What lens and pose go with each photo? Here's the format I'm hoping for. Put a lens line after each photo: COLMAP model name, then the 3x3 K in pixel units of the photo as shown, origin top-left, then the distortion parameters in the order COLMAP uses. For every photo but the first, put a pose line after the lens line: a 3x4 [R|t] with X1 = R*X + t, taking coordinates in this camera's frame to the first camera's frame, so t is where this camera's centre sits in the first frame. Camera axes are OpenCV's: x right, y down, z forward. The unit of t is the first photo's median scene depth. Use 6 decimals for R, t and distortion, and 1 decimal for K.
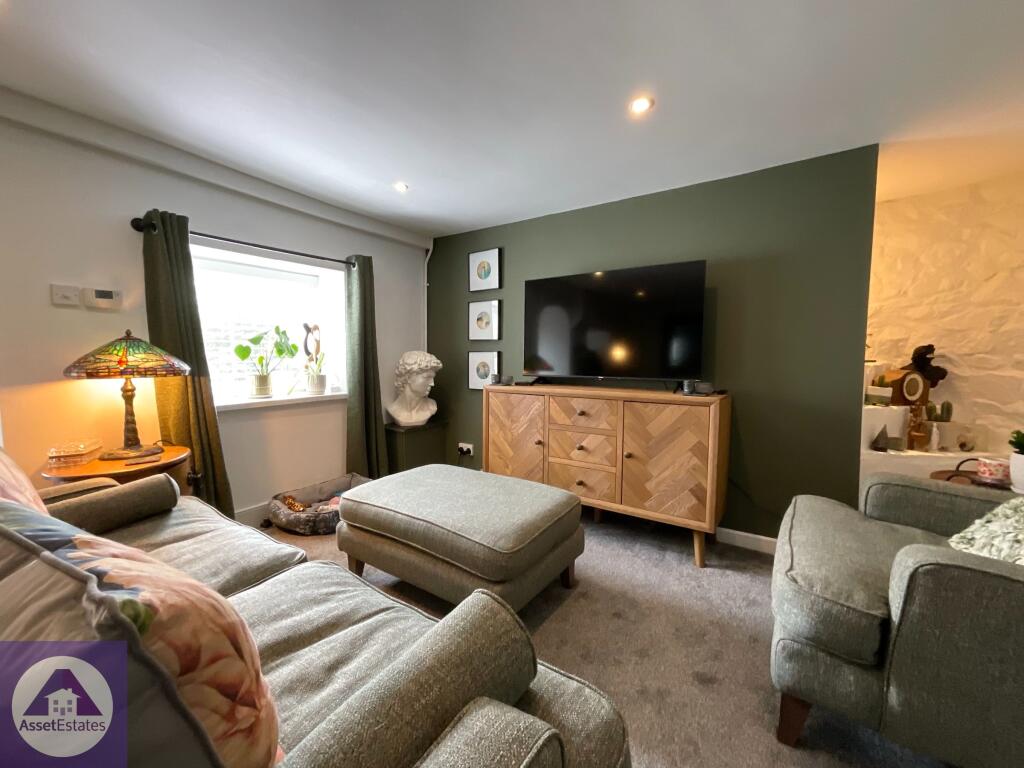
lens RADIAL K [[414.4, 0, 511.1], [0, 414.4, 383.8], [0, 0, 1]] dist [-0.004375, 0.001269]
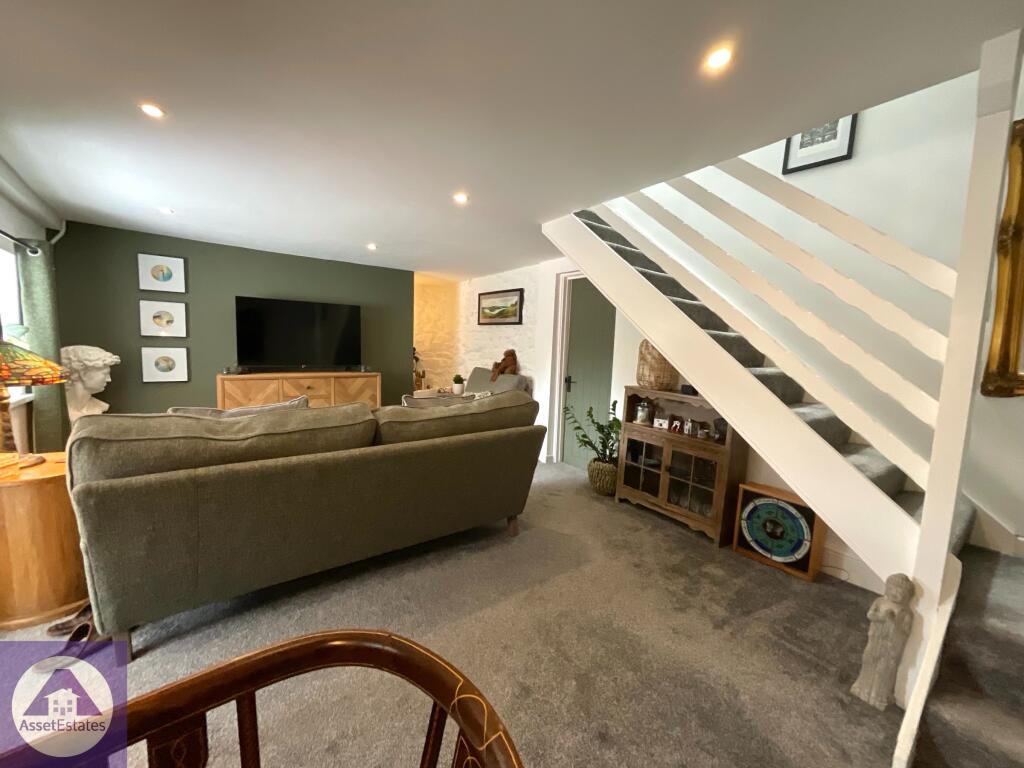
lens RADIAL K [[414.4, 0, 513.8], [0, 414.4, 388.0], [0, 0, 1]] dist [-0.004375, 0.001269]
pose [[0.307555, -0.089359, 0.947325, -0.864093], [0.037326, 0.995947, 0.081827, -0.025010], [-0.950798, 0.010194, 0.309644, -0.234858]]
